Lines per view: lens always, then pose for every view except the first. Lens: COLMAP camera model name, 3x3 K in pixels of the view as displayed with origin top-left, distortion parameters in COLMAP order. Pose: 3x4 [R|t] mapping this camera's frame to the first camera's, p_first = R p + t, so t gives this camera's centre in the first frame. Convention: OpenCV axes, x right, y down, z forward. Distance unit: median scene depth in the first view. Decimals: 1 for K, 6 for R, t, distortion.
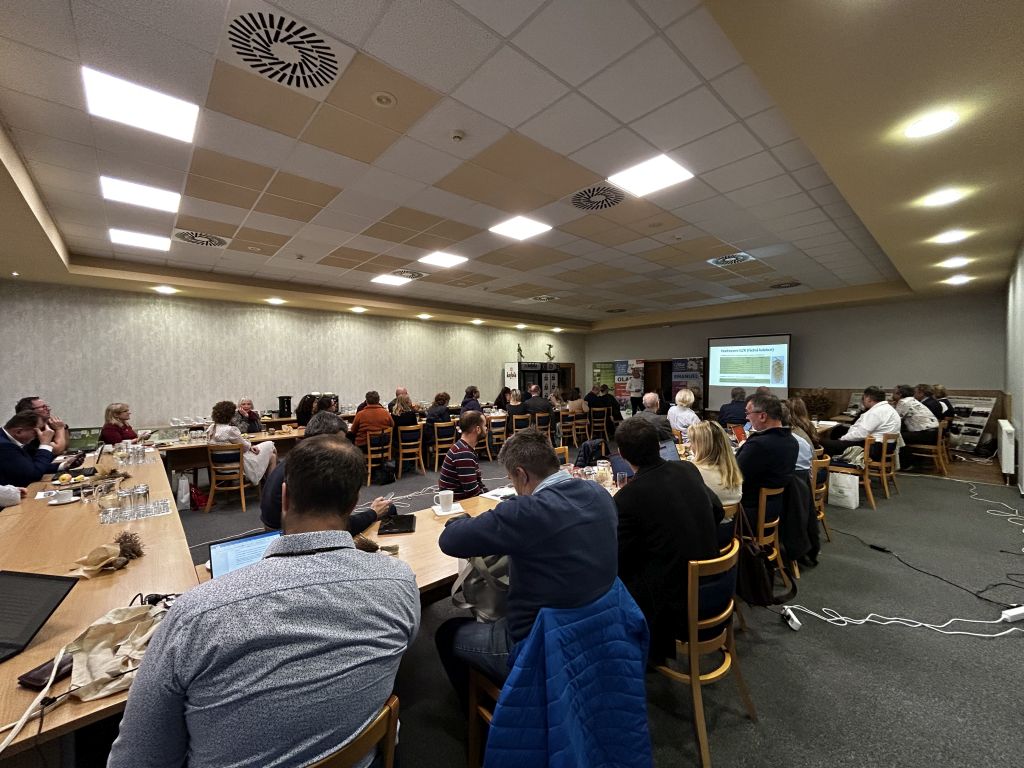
lens RADIAL K [[409.8, 0, 512.0], [0, 409.8, 384.0], [0, 0, 1]] dist [0.001707, 0.000054]
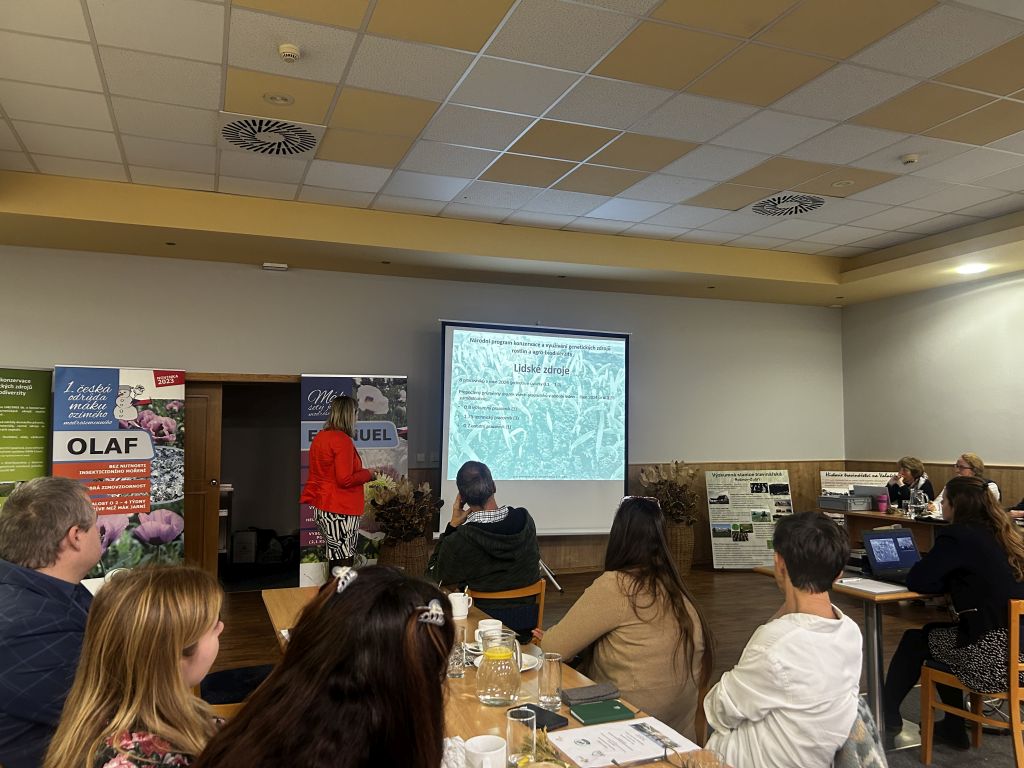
lens RADIAL K [[769.9, 0, 513.4], [0, 769.9, 386.5], [0, 0, 1]] dist [0.067891, -0.076557]
pose [[0.350782, 0.071237, 0.933744, -0.078410], [0.016099, 0.996496, -0.082073, -0.005243], [-0.936319, 0.043822, 0.348406, 0.665991]]
